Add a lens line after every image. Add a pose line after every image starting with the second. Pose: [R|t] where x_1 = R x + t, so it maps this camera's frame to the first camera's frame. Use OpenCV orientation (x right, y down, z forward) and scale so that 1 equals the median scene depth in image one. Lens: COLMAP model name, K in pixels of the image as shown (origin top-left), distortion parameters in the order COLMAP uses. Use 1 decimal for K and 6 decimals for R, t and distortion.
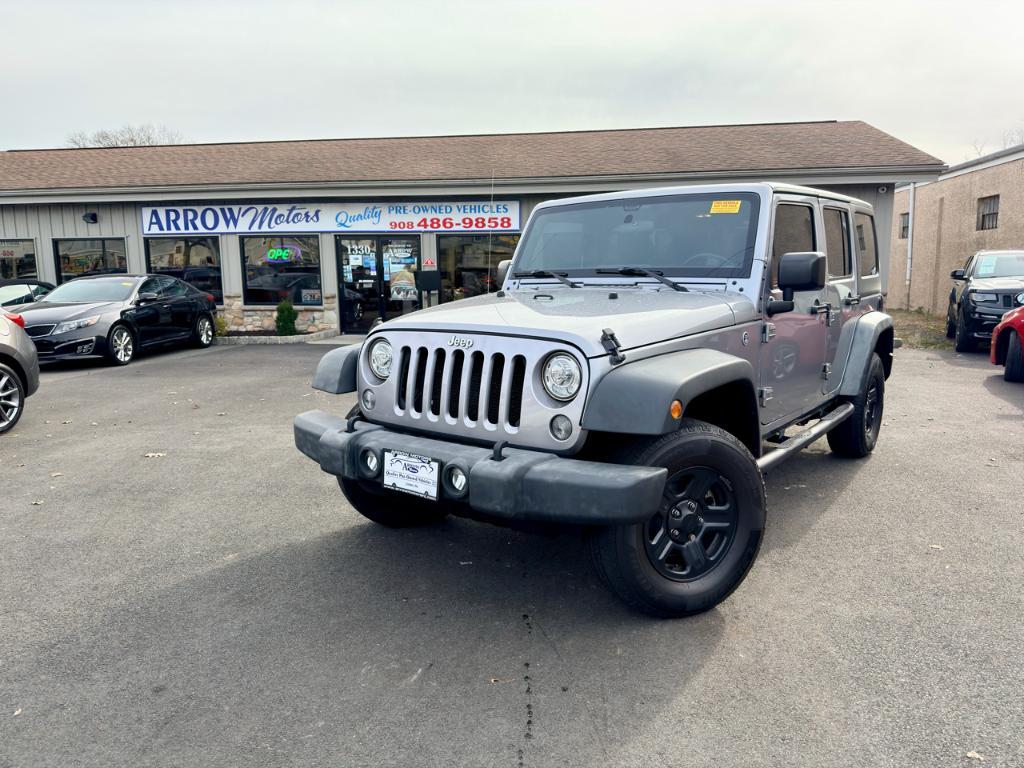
lens RADIAL K [[683.6, 0, 518.2], [0, 683.6, 390.9], [0, 0, 1]] dist [0.051427, -0.057555]
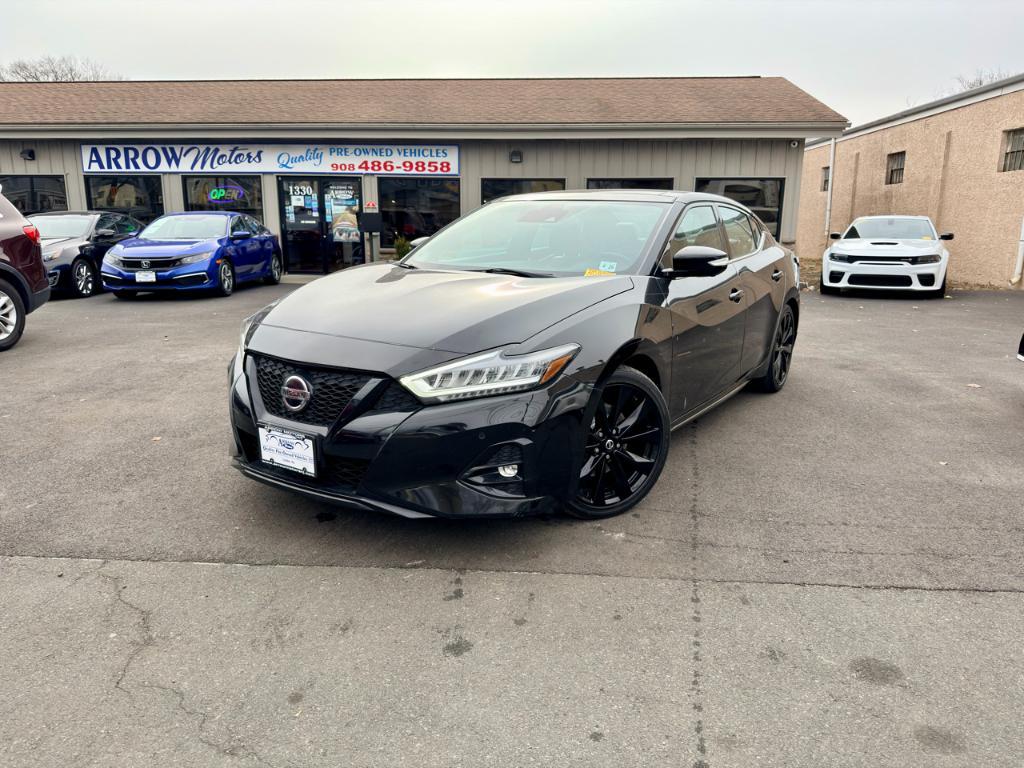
lens RADIAL K [[693.3, 0, 508.2], [0, 693.3, 379.9], [0, 0, 1]] dist [0.000910, 0.001760]
pose [[0.997958, 0.001140, 0.063856, 0.009944], [-0.004679, 0.998459, 0.055300, 0.016767], [-0.063694, -0.055486, 0.996426, -0.063517]]
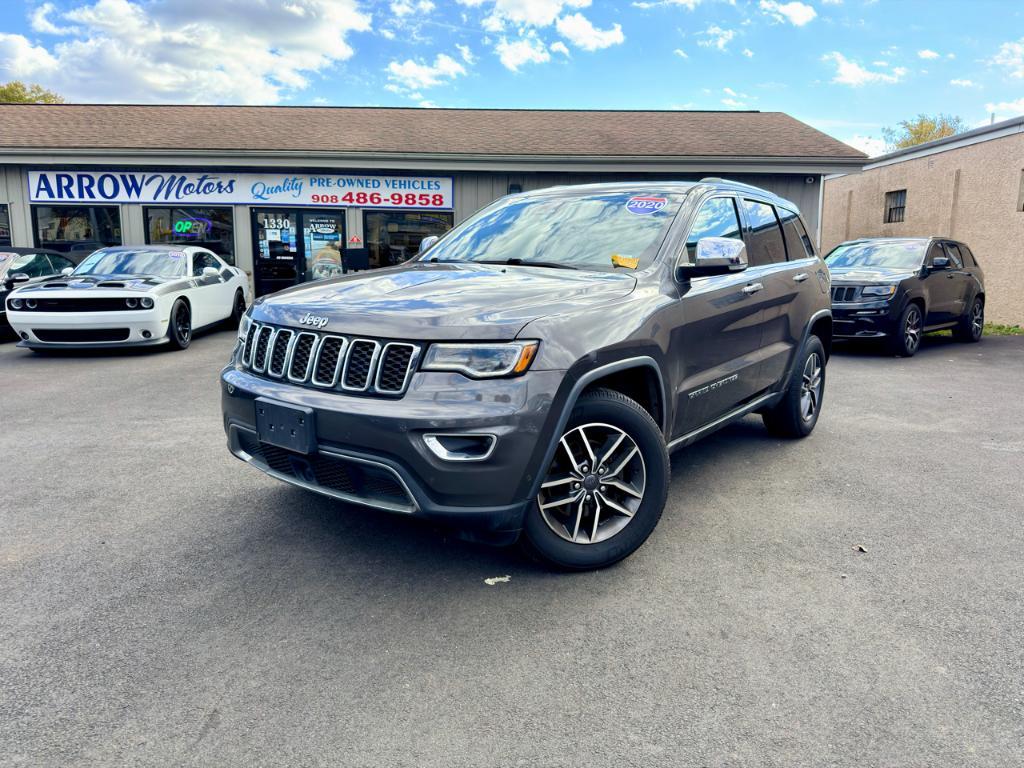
lens RADIAL K [[692.9, 0, 507.6], [0, 692.9, 381.6], [0, 0, 1]] dist [0.005245, -0.002648]
pose [[0.992686, 0.000321, 0.120727, -0.035360], [-0.001597, 0.999944, 0.010473, -0.002198], [-0.120717, -0.010589, 0.992630, 0.025443]]
